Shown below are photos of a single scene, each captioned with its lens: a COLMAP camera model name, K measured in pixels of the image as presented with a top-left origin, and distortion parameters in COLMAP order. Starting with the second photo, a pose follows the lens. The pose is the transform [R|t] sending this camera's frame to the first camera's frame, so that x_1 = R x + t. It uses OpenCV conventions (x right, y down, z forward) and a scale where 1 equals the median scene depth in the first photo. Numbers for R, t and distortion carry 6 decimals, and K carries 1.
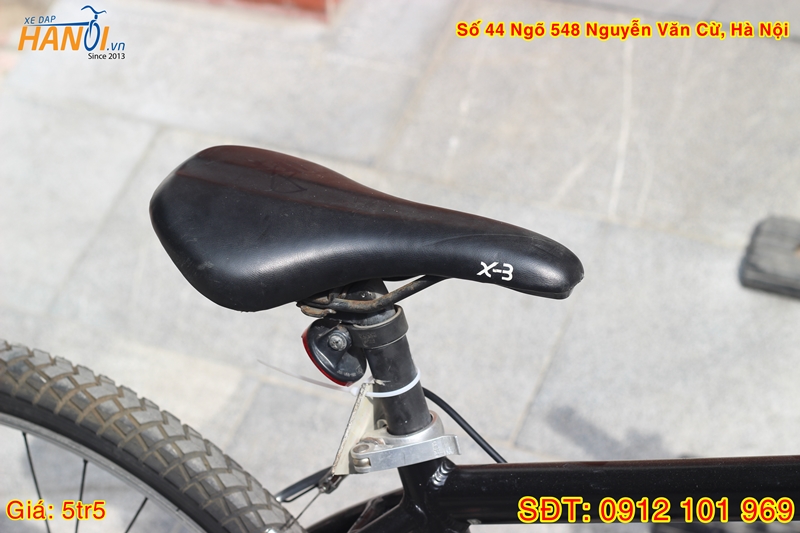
lens RADIAL K [[1975.7, 0, 400.5], [0, 1975.7, 266.0], [0, 0, 1]] dist [-0.107185, 0.000000]
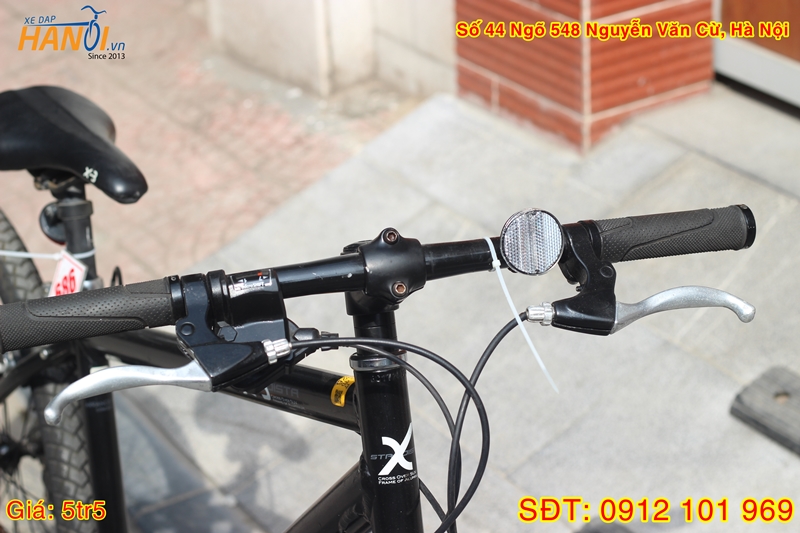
lens RADIAL K [[1975.7, 0, 400.6], [0, 1975.7, 266.8], [0, 0, 1]] dist [-0.107185, 0.000000]
pose [[0.853252, 0.245320, -0.460195, 0.526078], [-0.298486, 0.953342, -0.045220, 0.038939], [0.427630, 0.175946, 0.886665, -0.158713]]
